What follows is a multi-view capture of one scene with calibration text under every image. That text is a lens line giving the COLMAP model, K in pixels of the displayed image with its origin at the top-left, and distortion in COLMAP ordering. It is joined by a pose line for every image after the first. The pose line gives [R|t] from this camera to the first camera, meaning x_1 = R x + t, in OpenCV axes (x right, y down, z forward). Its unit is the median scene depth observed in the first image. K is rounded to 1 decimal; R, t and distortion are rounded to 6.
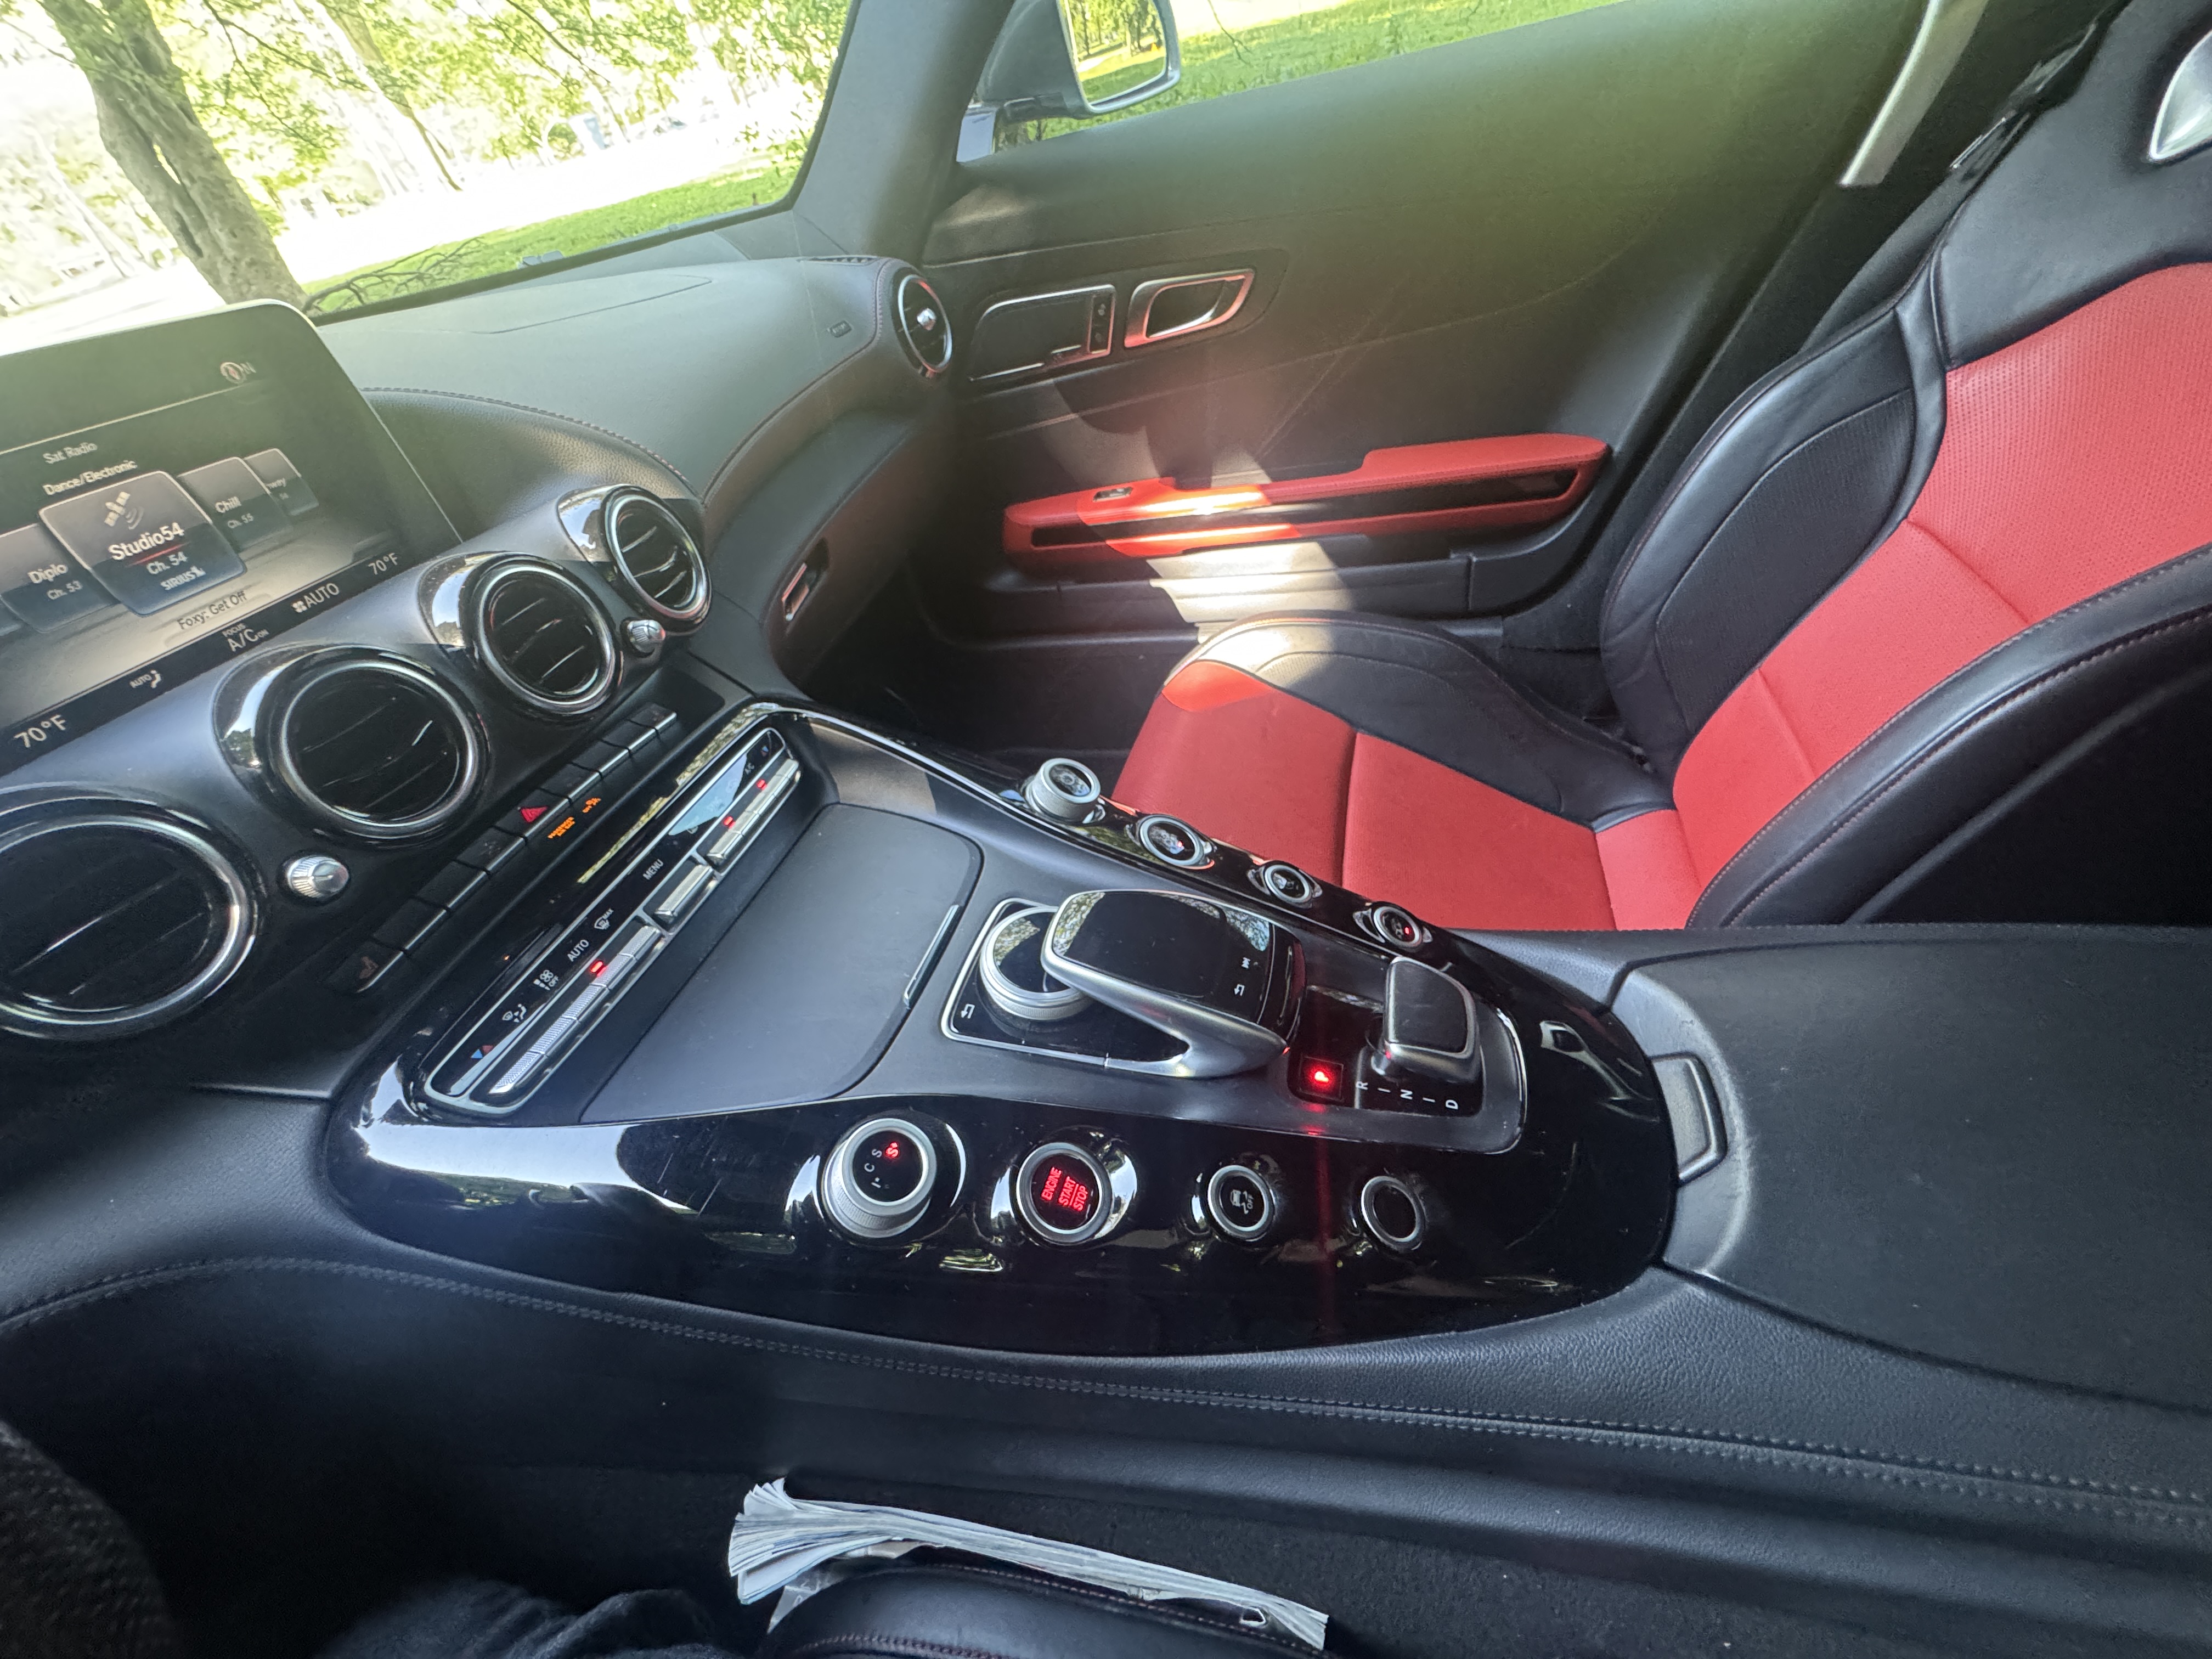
lens RADIAL K [[889.3, 0, 1106.1], [0, 889.3, 832.0], [0, 0, 1]] dist [-0.011528, 0.000914]
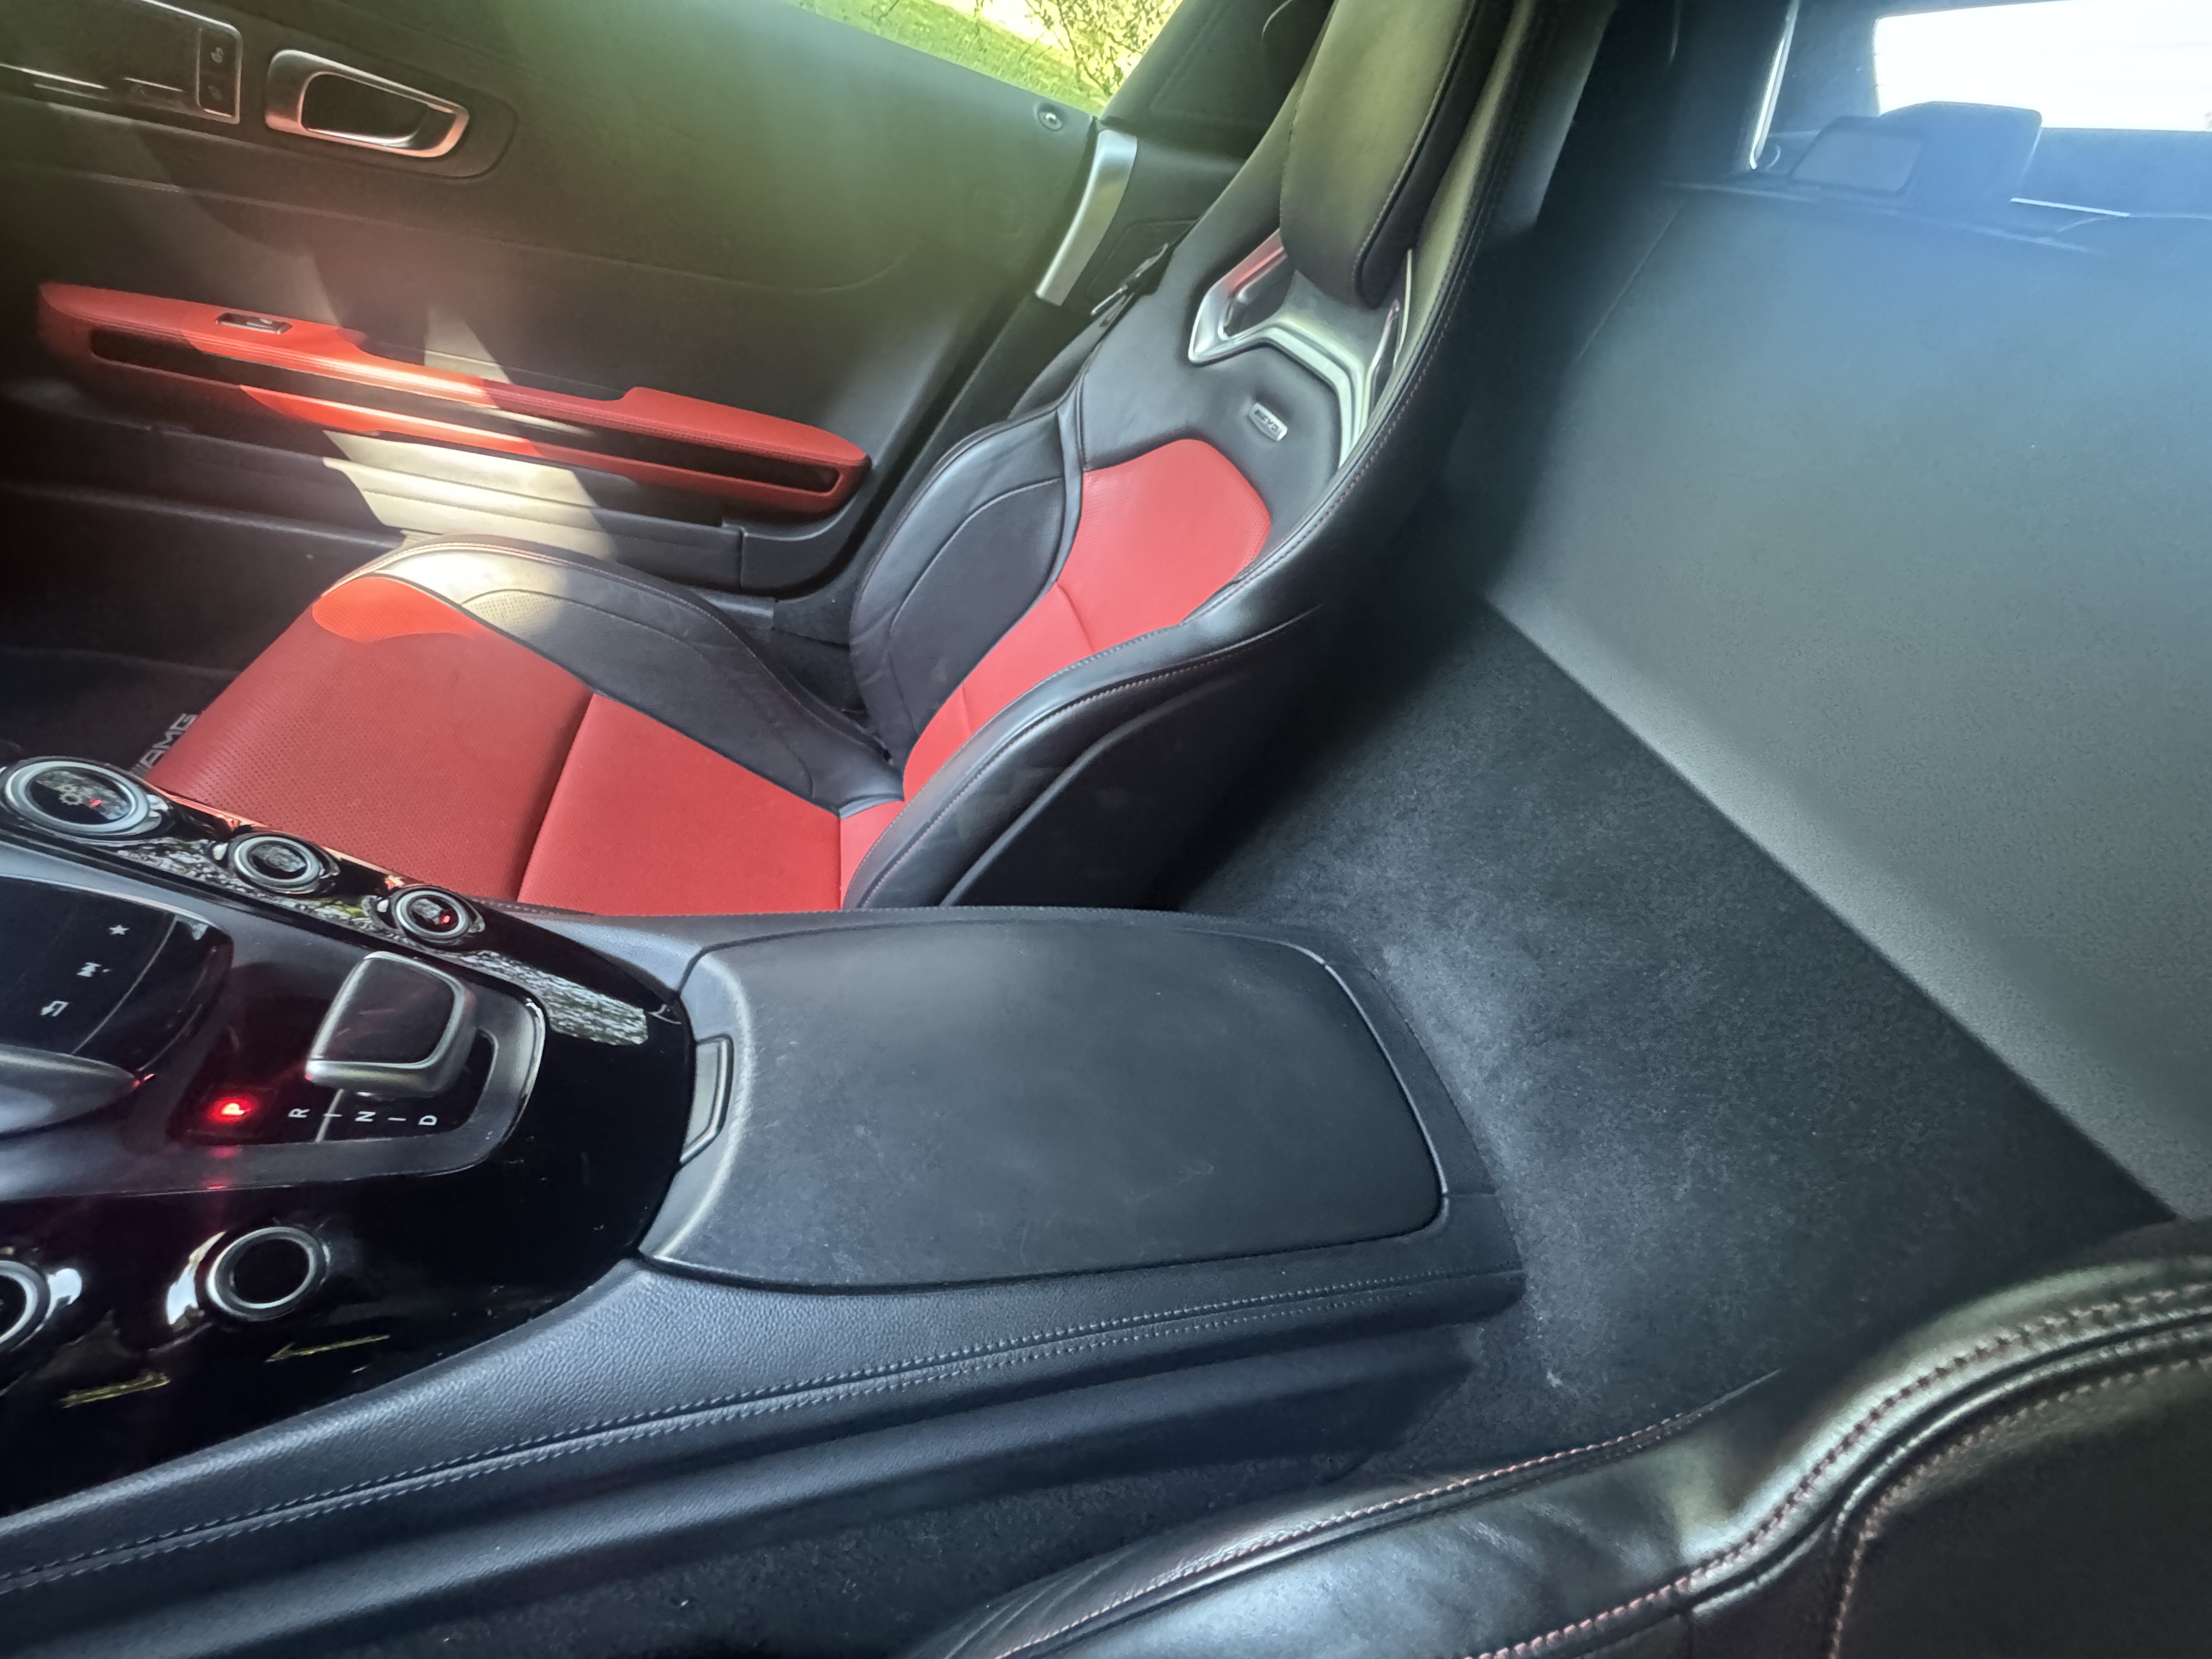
lens RADIAL K [[889.3, 0, 1109.5], [0, 889.3, 833.3], [0, 0, 1]] dist [-0.011528, 0.000914]
pose [[0.774250, 0.042160, 0.631473, 0.137814], [-0.058481, 0.998276, 0.005054, -0.006397], [-0.630172, -0.040842, 0.775381, -0.030145]]
